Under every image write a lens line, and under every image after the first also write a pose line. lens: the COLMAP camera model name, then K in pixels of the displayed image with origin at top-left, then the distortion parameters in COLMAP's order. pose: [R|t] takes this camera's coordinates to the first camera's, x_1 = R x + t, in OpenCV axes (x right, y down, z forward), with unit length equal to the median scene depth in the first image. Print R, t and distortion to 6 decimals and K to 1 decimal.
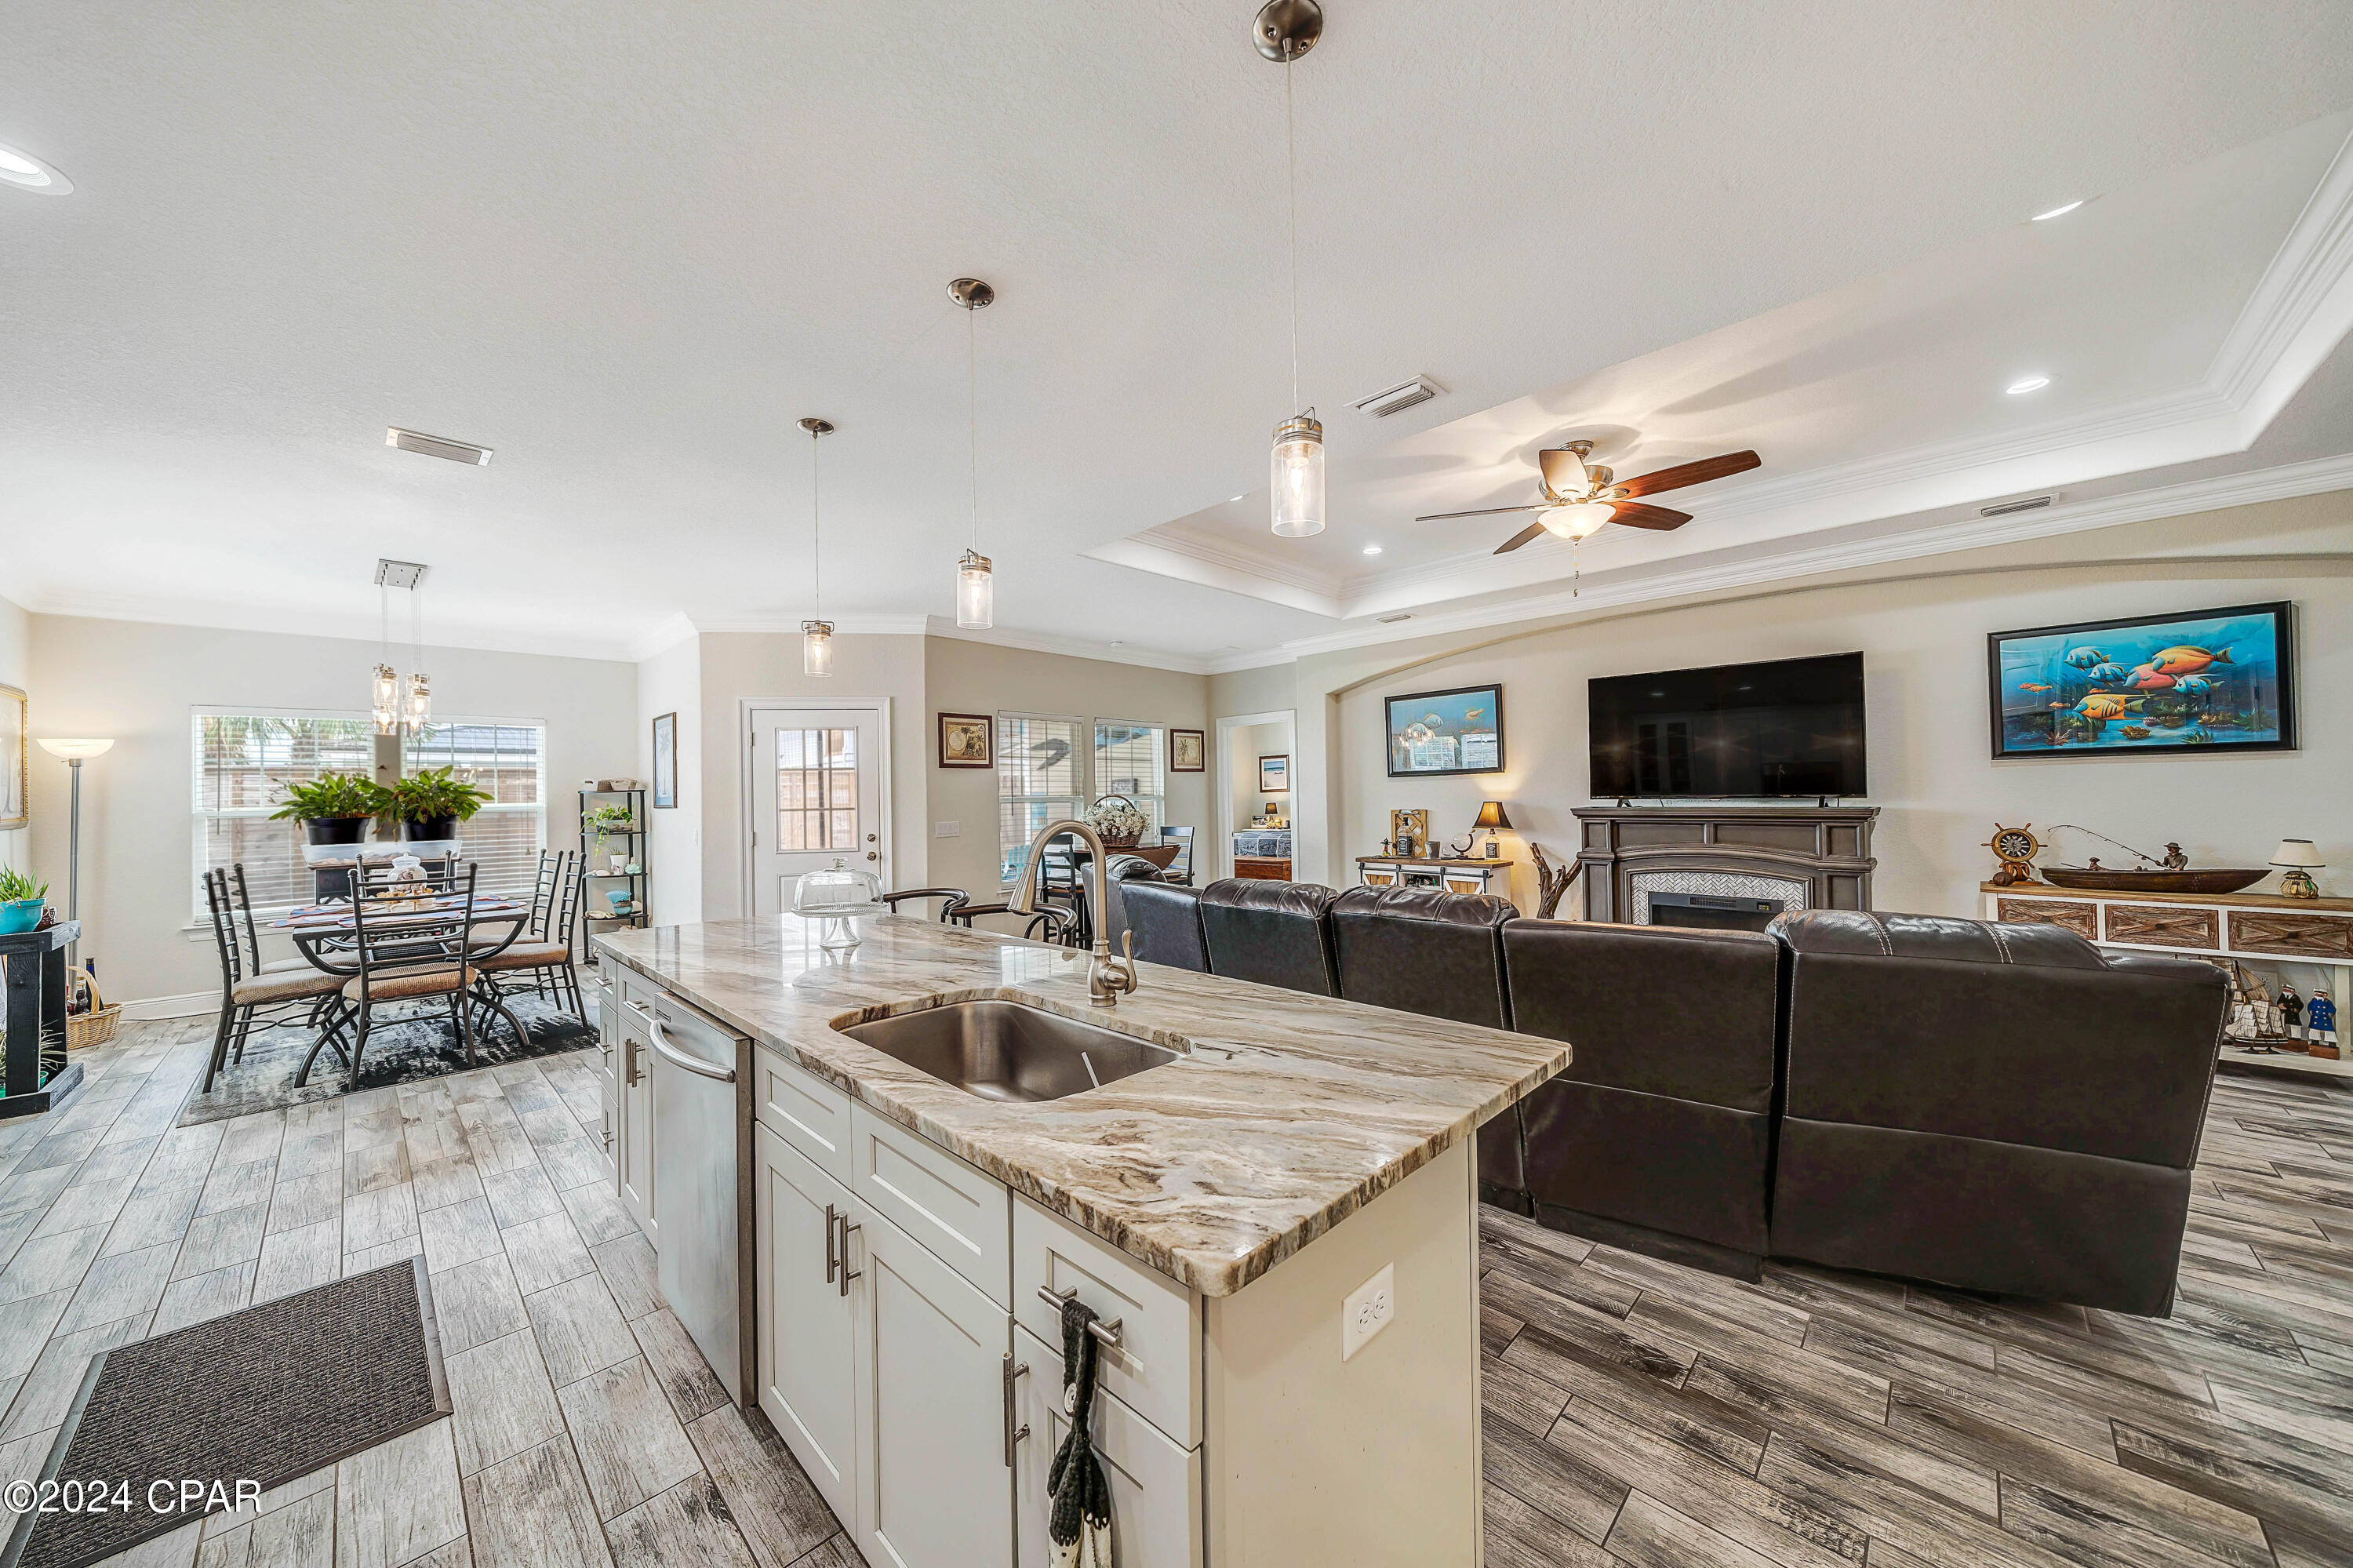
lens RADIAL K [[816.6, 0, 1160.1], [0, 816.6, 783.3], [0, 0, 1]] dist [-0.005223, 0.000030]
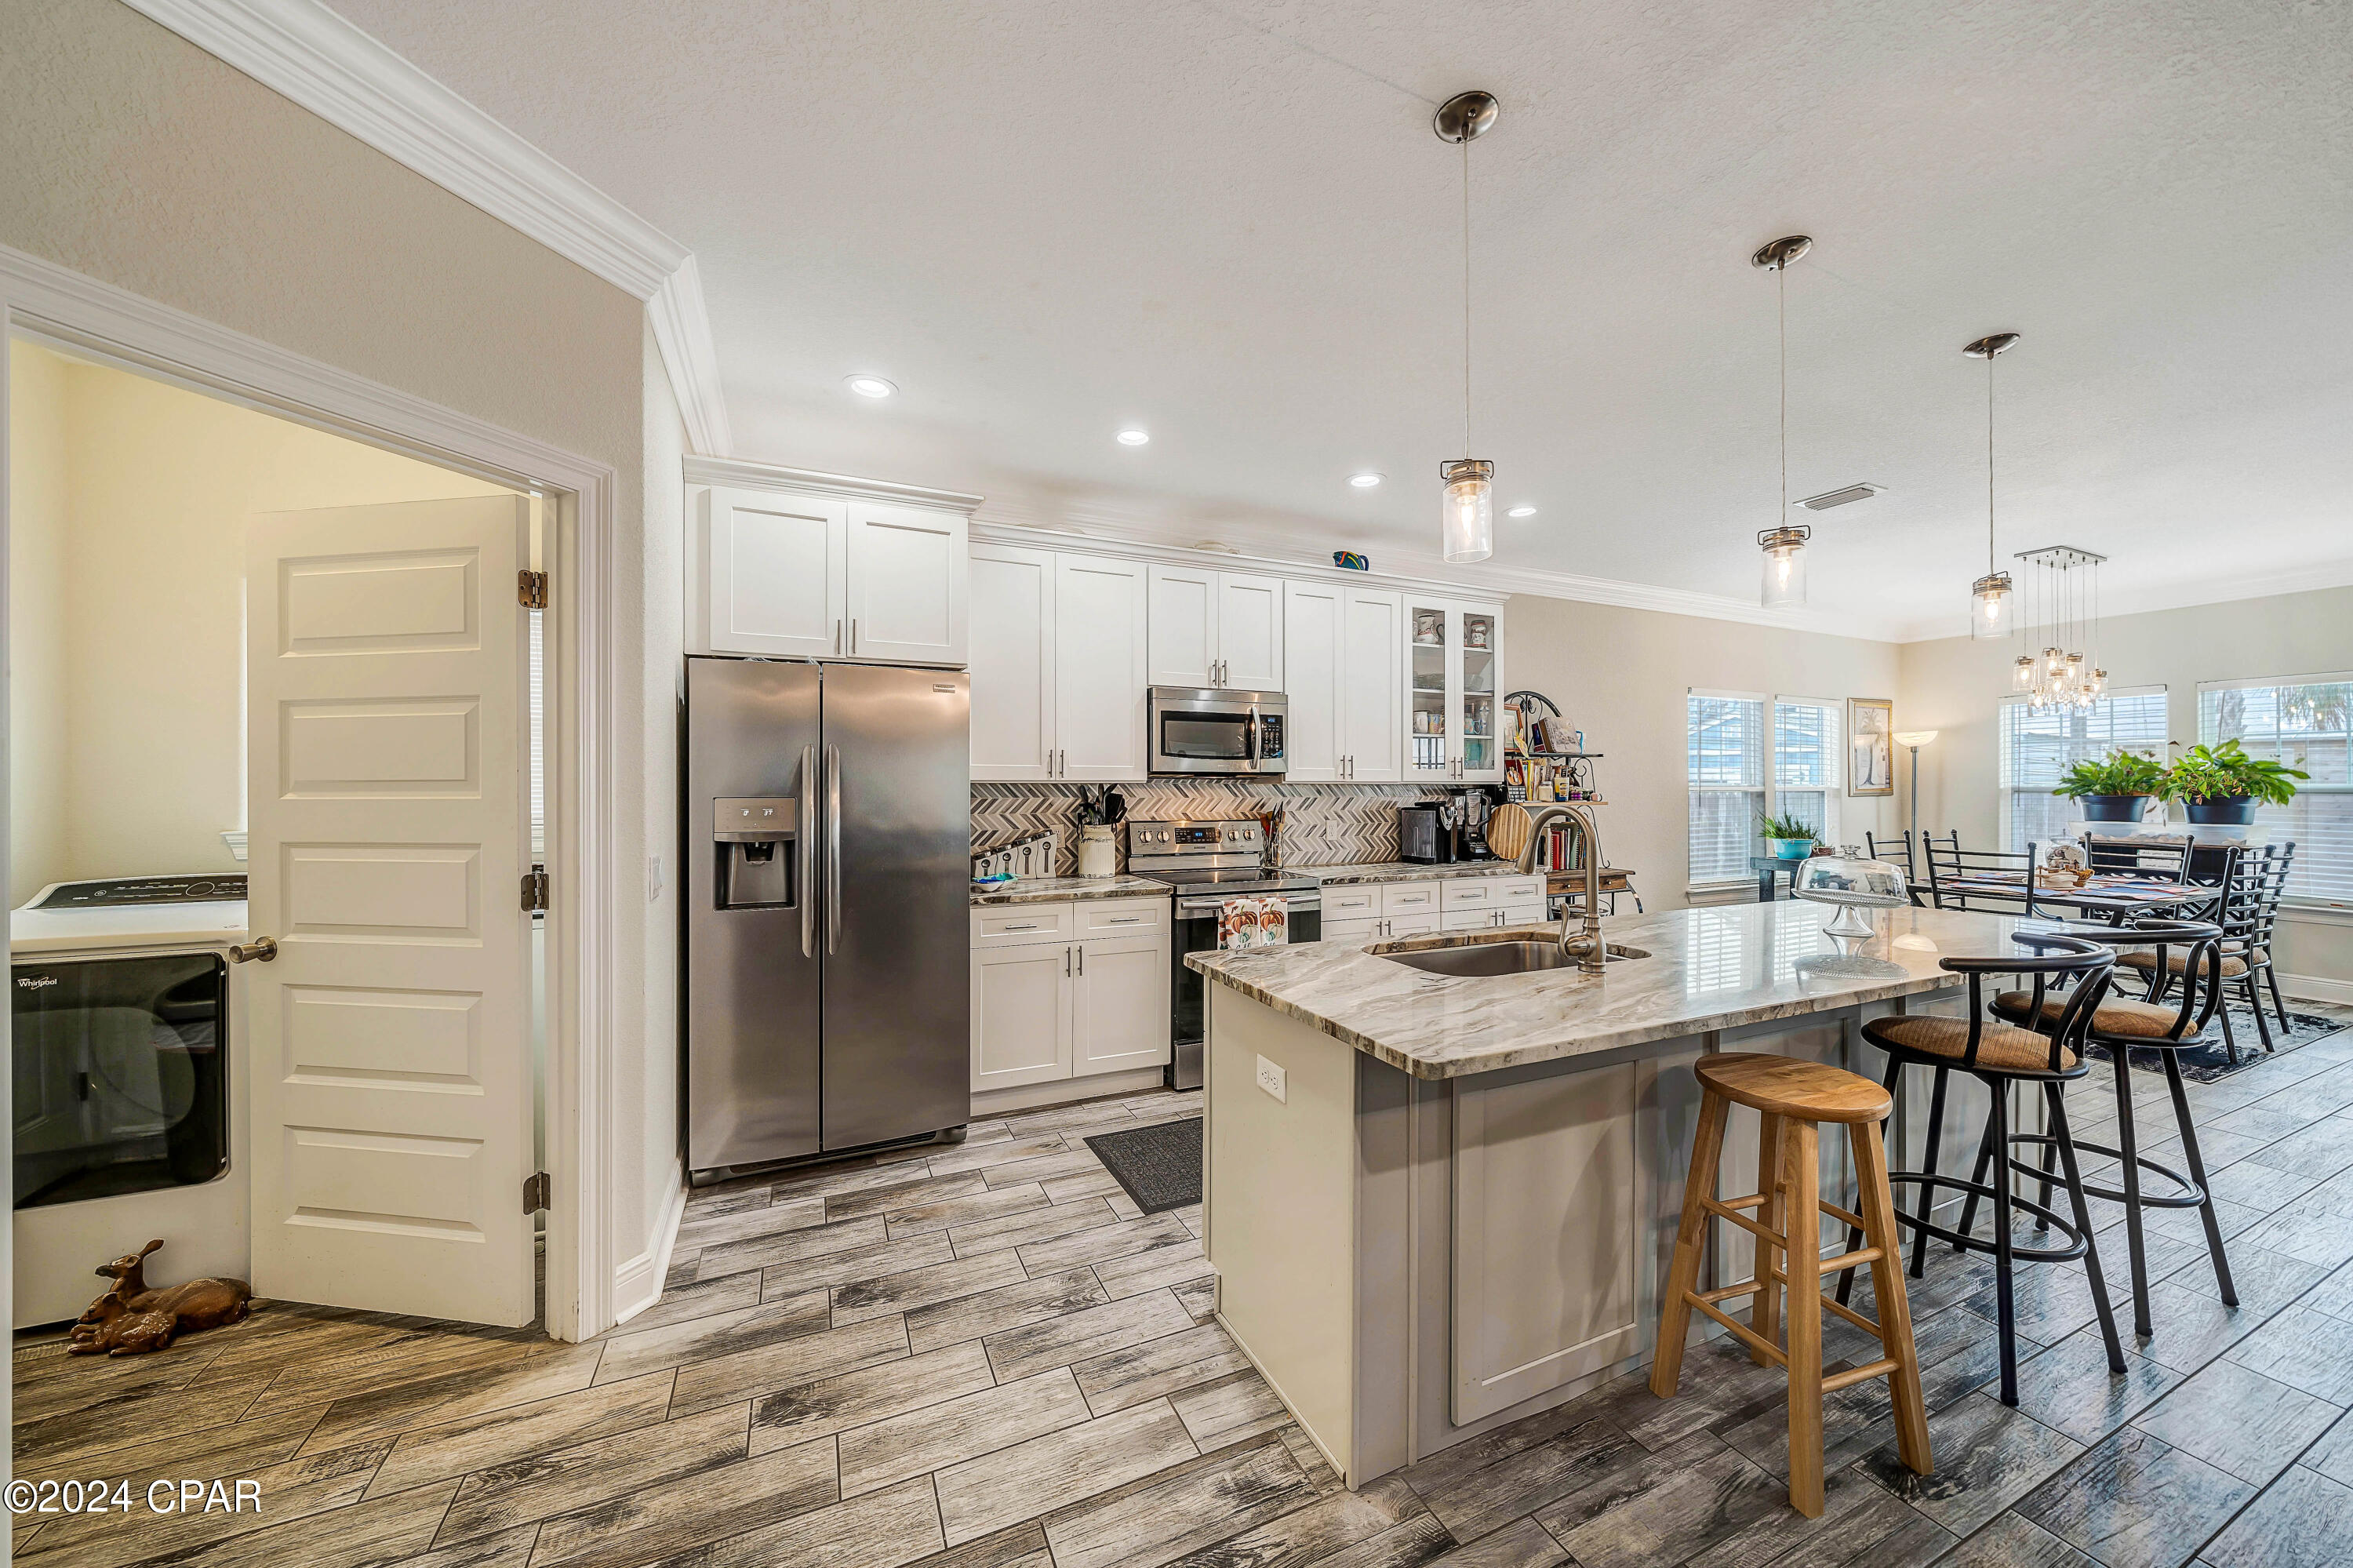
lens RADIAL K [[816.6, 0, 1152.5], [0, 816.6, 784.7], [0, 0, 1]] dist [-0.005223, 0.000030]
pose [[-0.367362, 0.016050, -0.929940, 0.415149], [0.018167, 0.999784, 0.010078, -0.002926], [0.929901, -0.013192, -0.367574, 0.295882]]
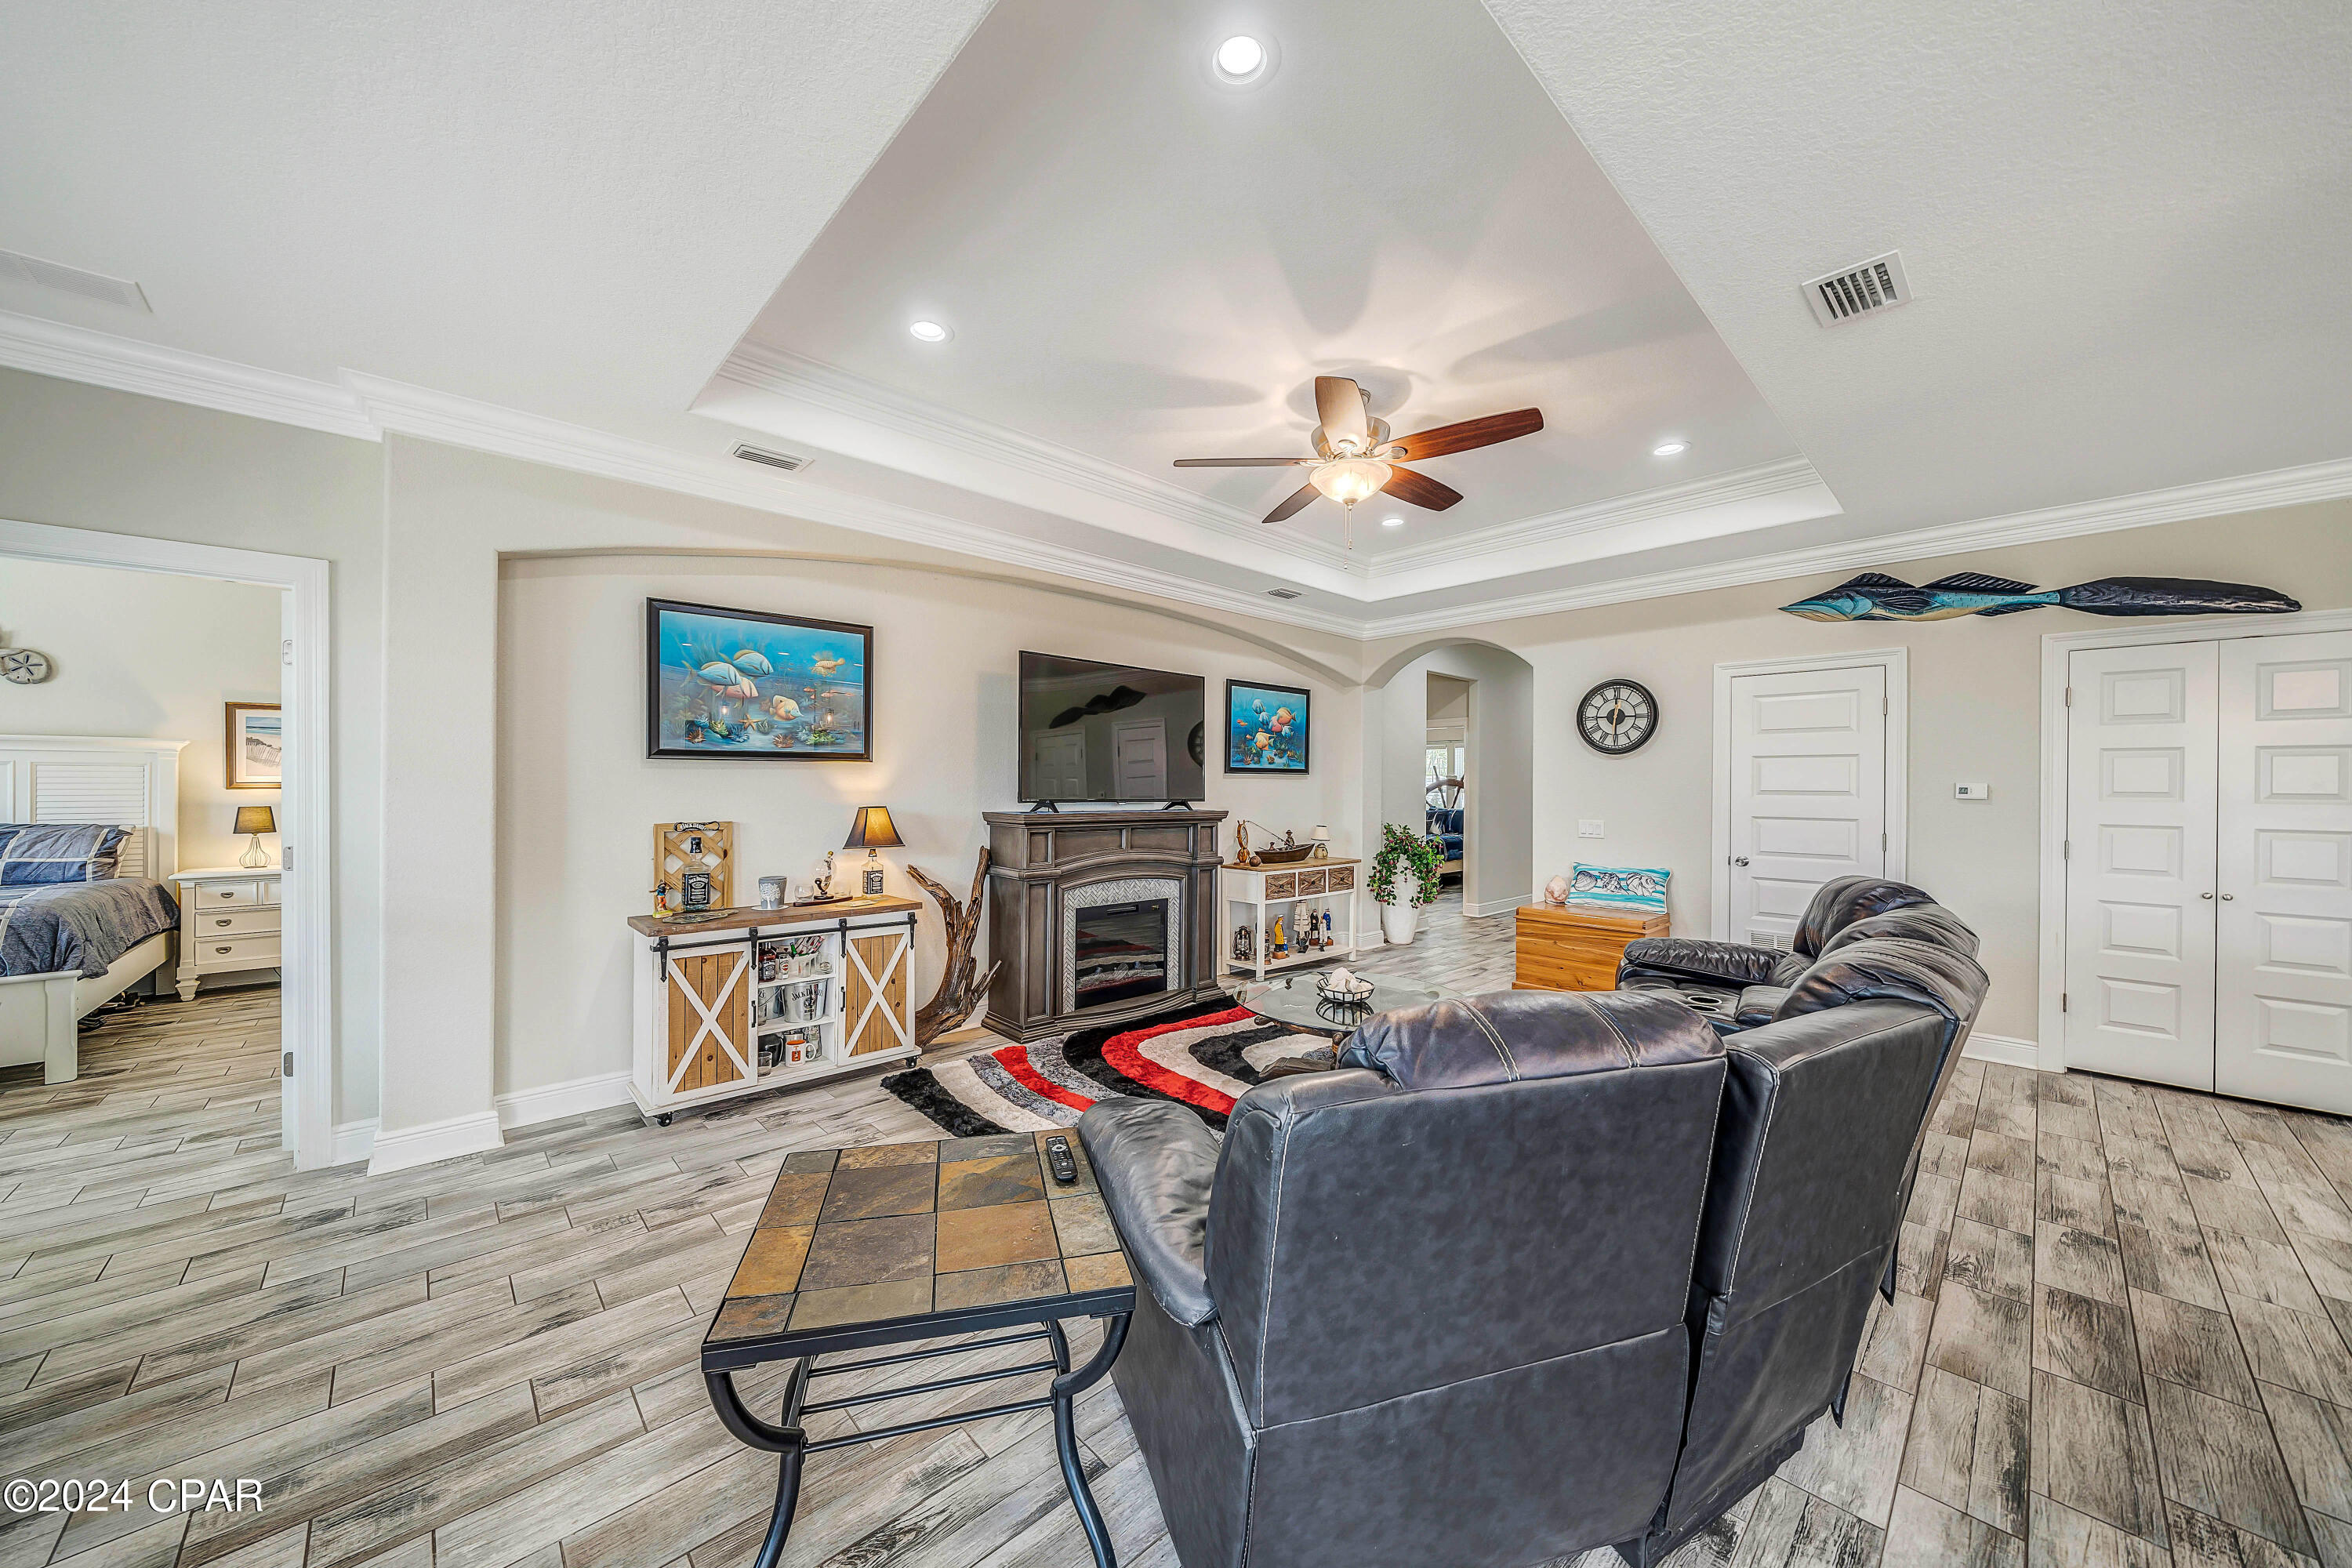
lens RADIAL K [[816.2, 0, 1154.6], [0, 816.2, 791.4], [0, 0, 1]] dist [-0.005223, 0.000030]
pose [[0.042130, 0.012267, 0.999037, -0.285491], [-0.021337, 0.999708, -0.011376, 0.016284], [-0.998884, -0.020837, 0.042380, 0.929158]]
